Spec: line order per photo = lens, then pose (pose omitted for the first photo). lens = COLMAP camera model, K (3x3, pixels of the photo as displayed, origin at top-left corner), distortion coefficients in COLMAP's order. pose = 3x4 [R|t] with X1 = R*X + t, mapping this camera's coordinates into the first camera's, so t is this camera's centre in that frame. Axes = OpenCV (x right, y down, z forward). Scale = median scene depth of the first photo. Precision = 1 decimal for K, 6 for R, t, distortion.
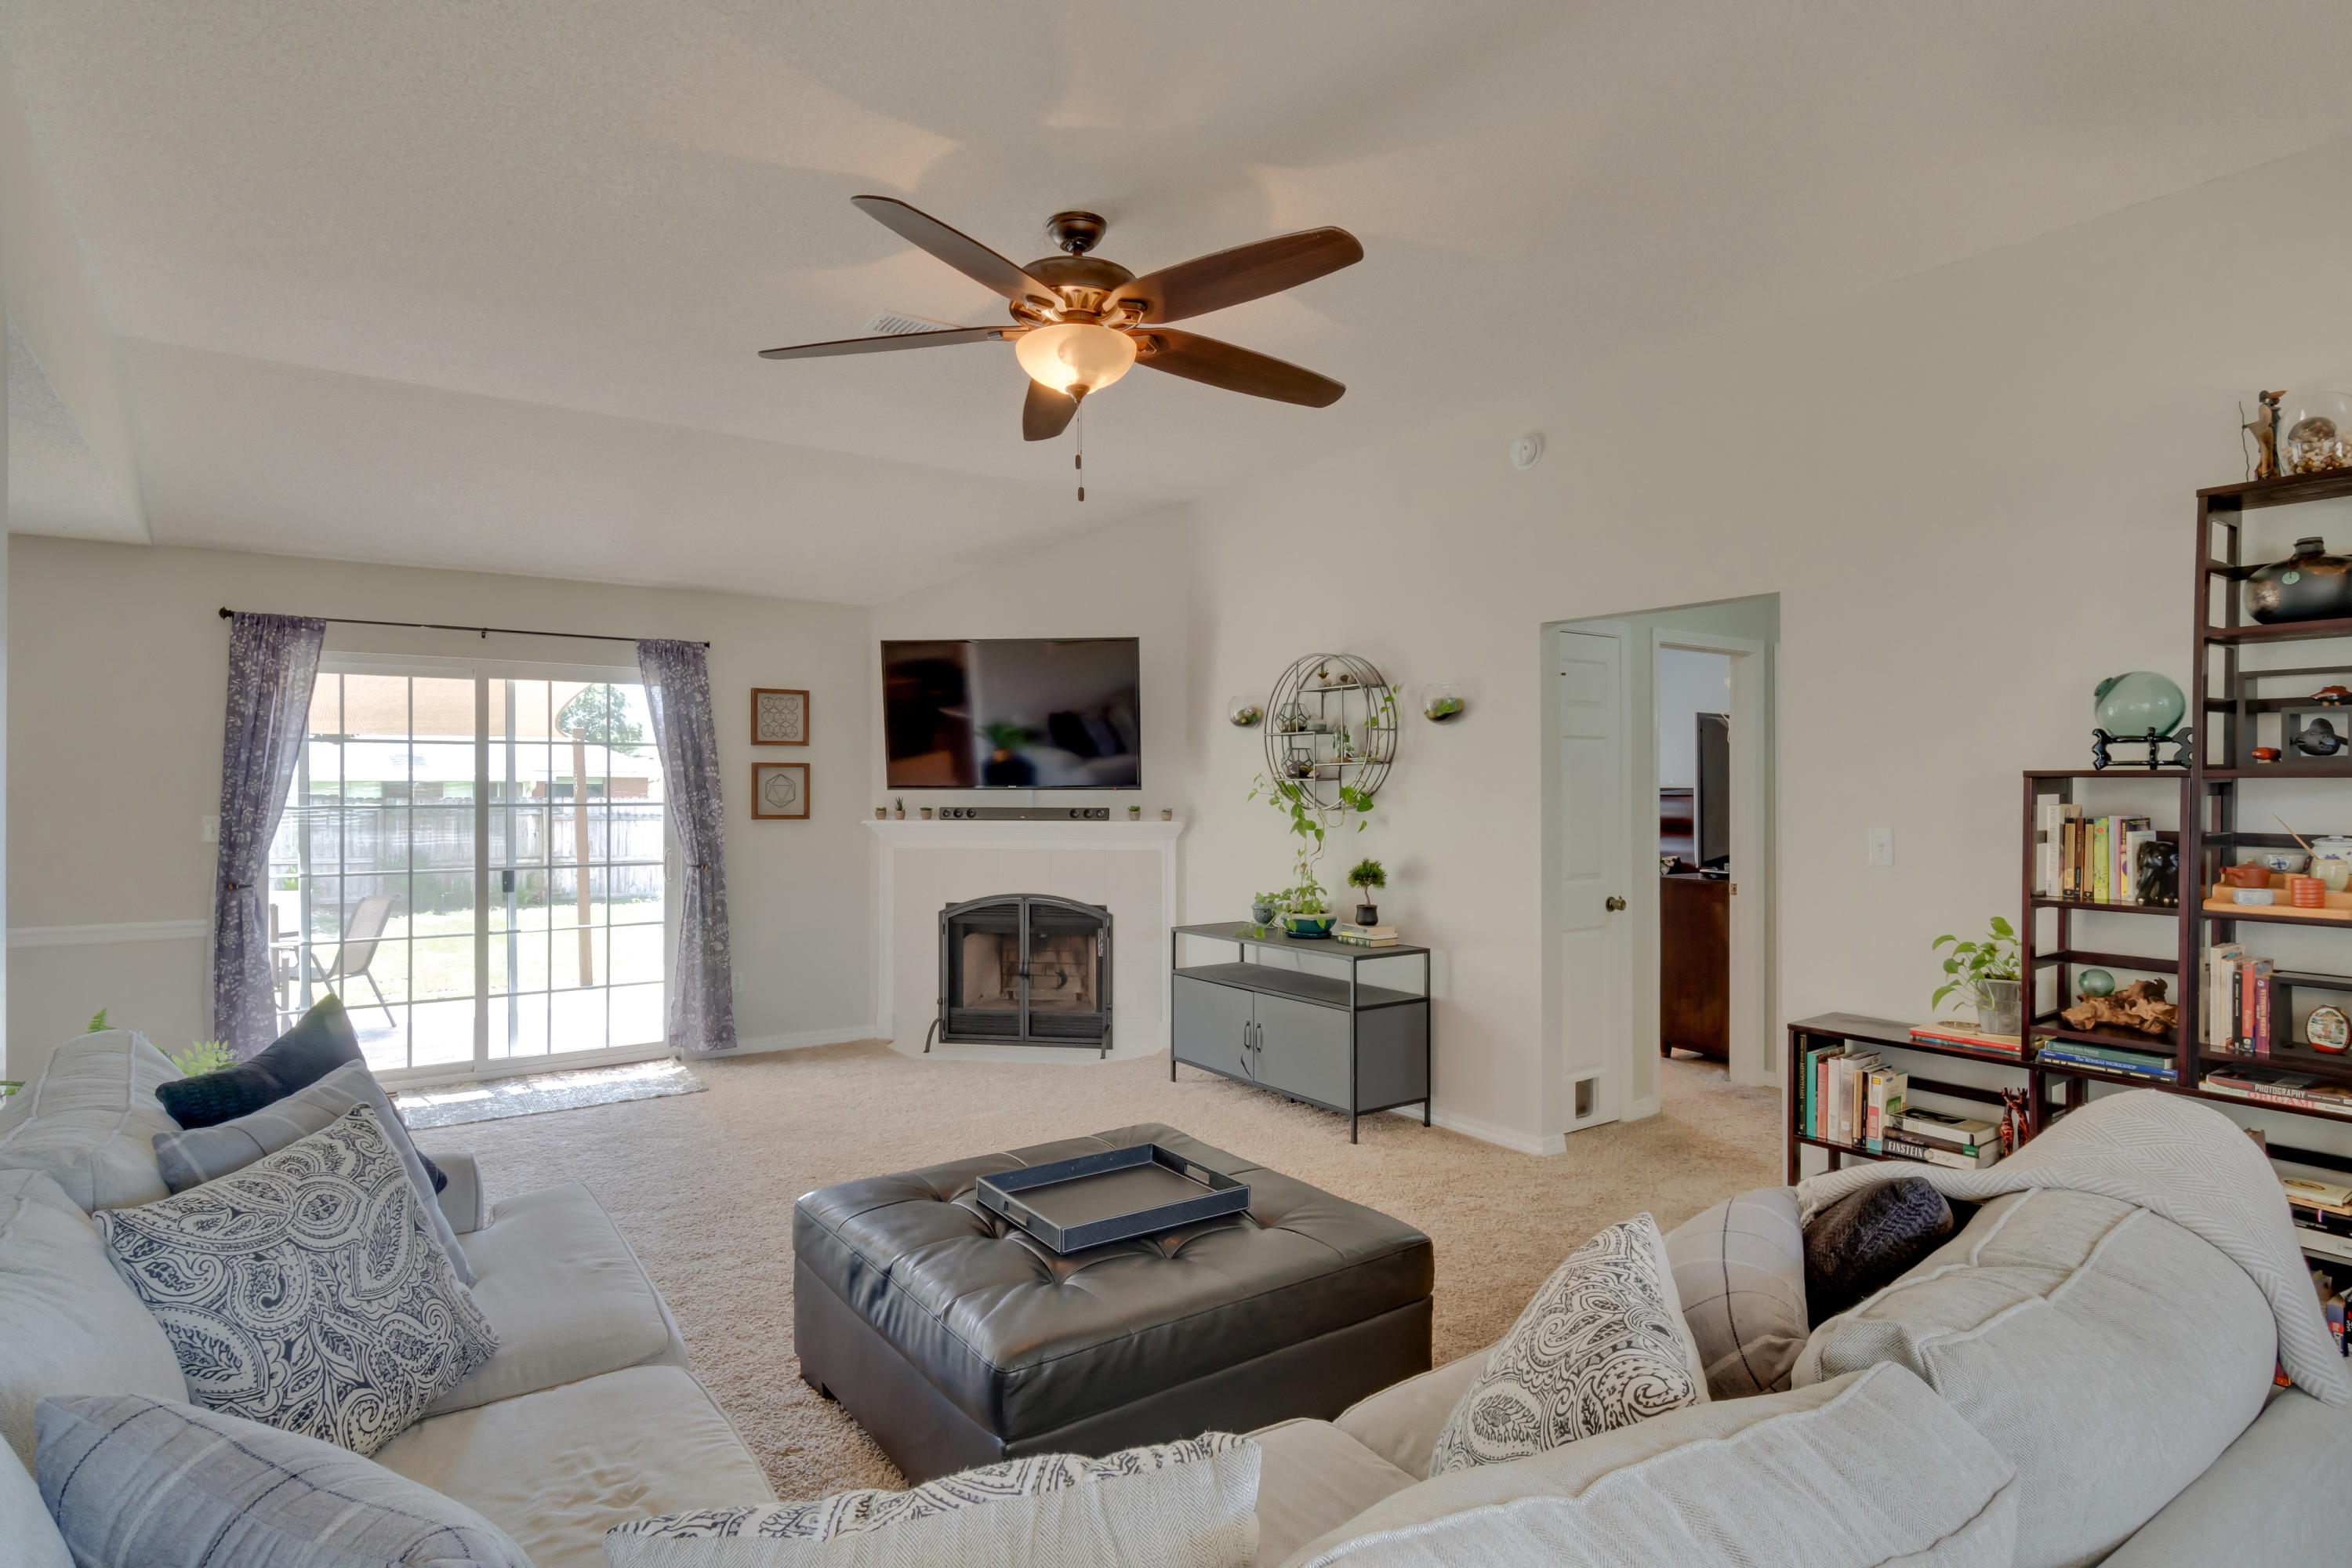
lens RADIAL K [[1243.6, 0, 1130.3], [0, 1243.6, 787.3], [0, 0, 1]] dist [0.000651, -0.000721]
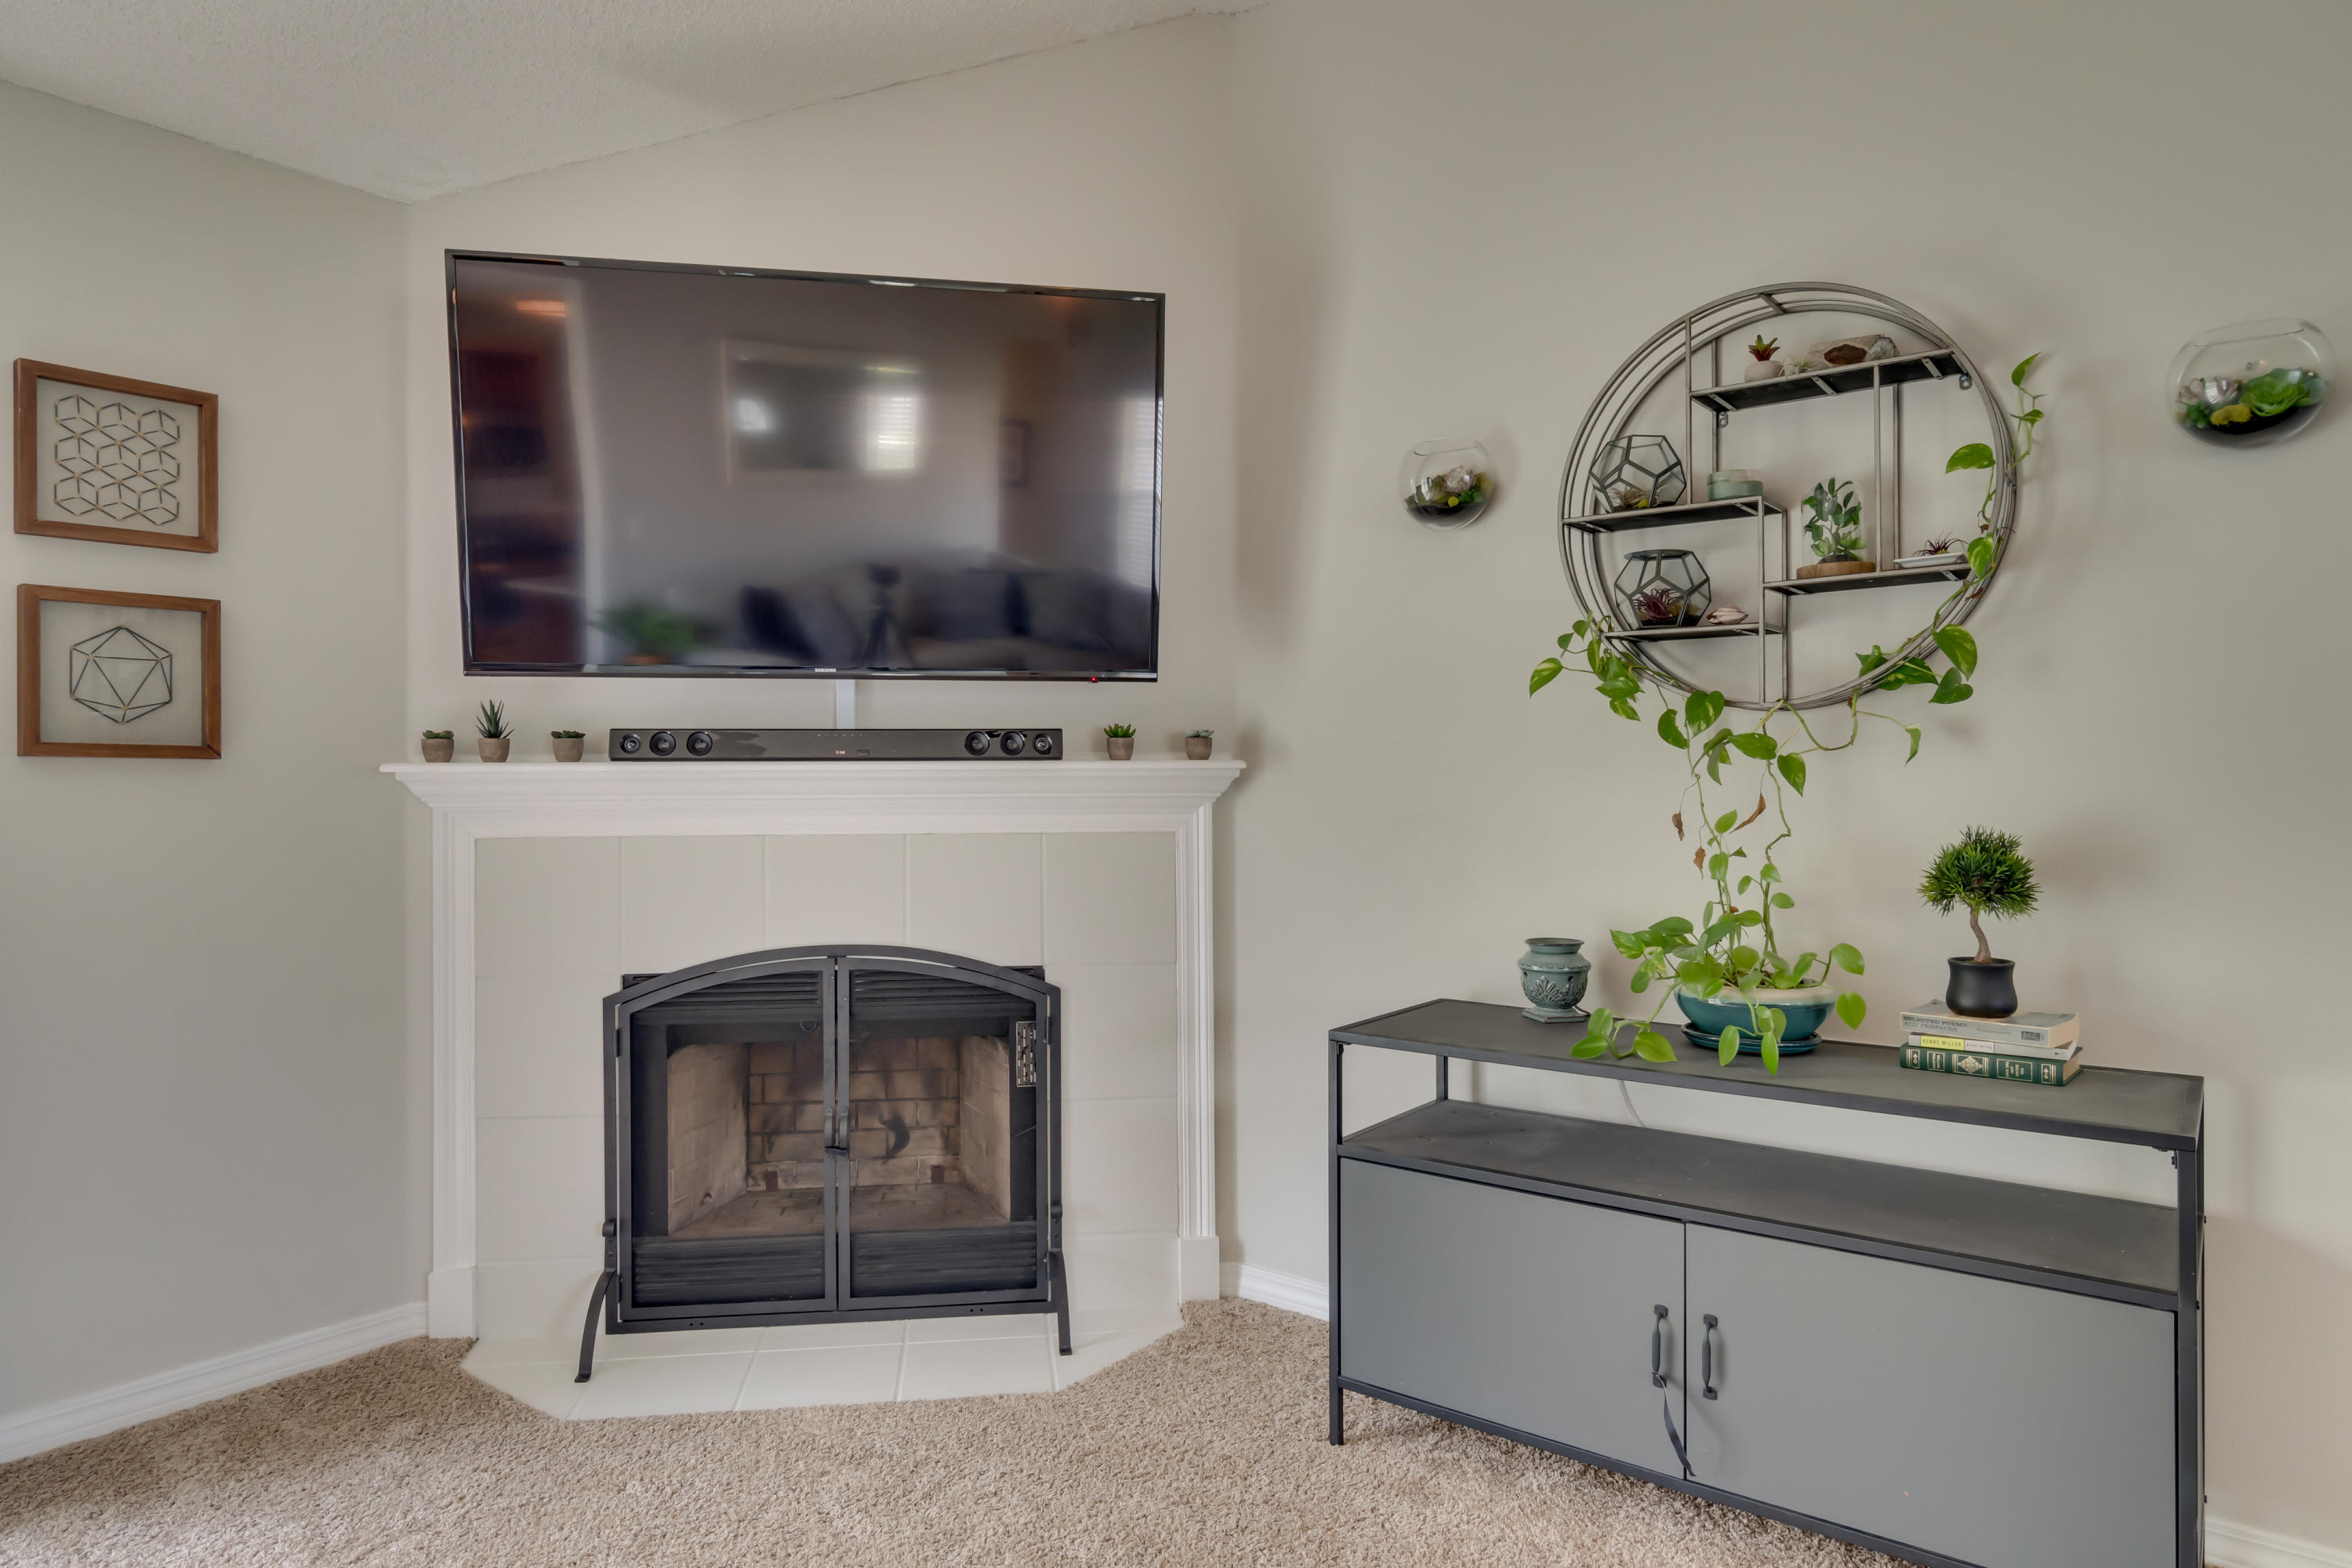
lens RADIAL K [[1474.4, 0, 1192.1], [0, 1474.4, 782.4], [0, 0, 1]] dist [-0.009104, -0.001355]
pose [[0.951549, -0.004199, 0.307468, -0.123265], [0.003331, 0.999989, 0.003348, 0.032193], [-0.307479, -0.002162, 0.951552, 0.518608]]
